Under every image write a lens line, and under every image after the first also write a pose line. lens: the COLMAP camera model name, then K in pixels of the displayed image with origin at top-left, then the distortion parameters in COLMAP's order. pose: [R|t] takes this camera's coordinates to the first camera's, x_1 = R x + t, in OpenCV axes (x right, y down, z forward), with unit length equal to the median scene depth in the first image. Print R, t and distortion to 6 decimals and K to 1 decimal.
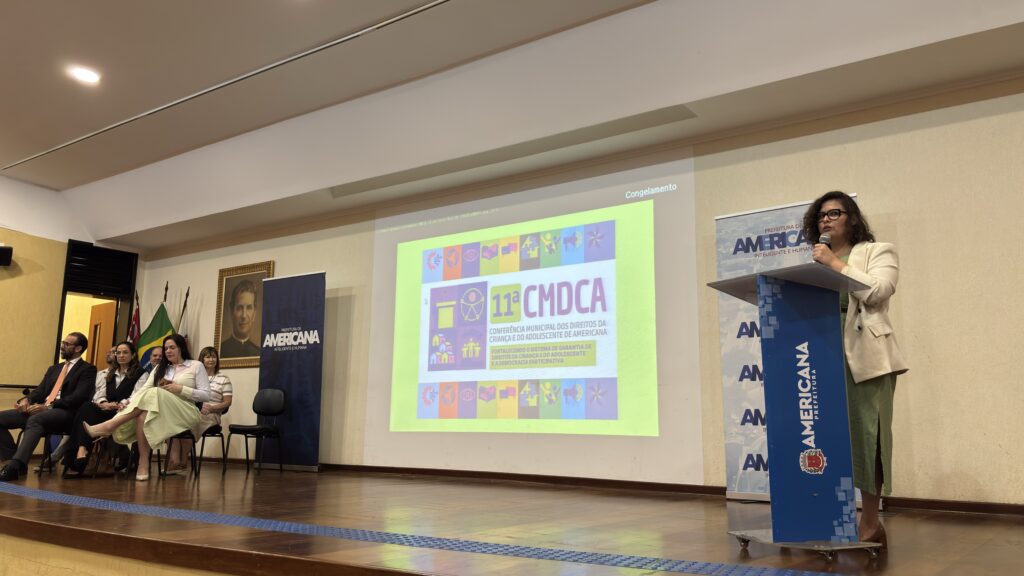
lens RADIAL K [[735.8, 0, 512.0], [0, 735.8, 288.0], [0, 0, 1]] dist [0.003106, -0.002284]
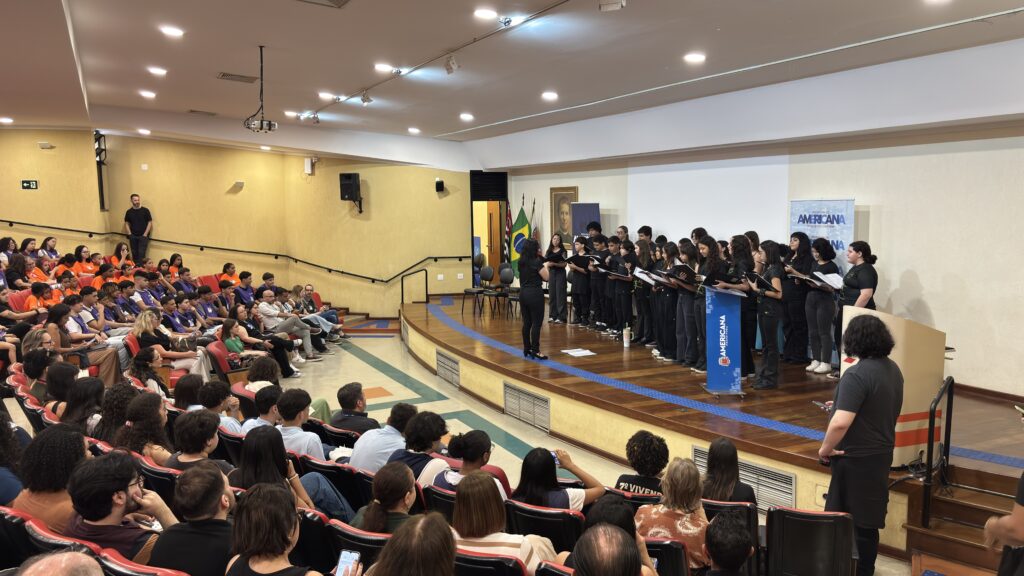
lens RADIAL K [[735.8, 0, 512.0], [0, 735.8, 288.0], [0, 0, 1]] dist [0.003106, -0.002284]
pose [[0.873444, 0.035726, -0.485611, 0.348983], [0.109110, 0.957584, 0.266698, -0.269582], [0.474542, -0.285931, 0.832499, -0.491770]]
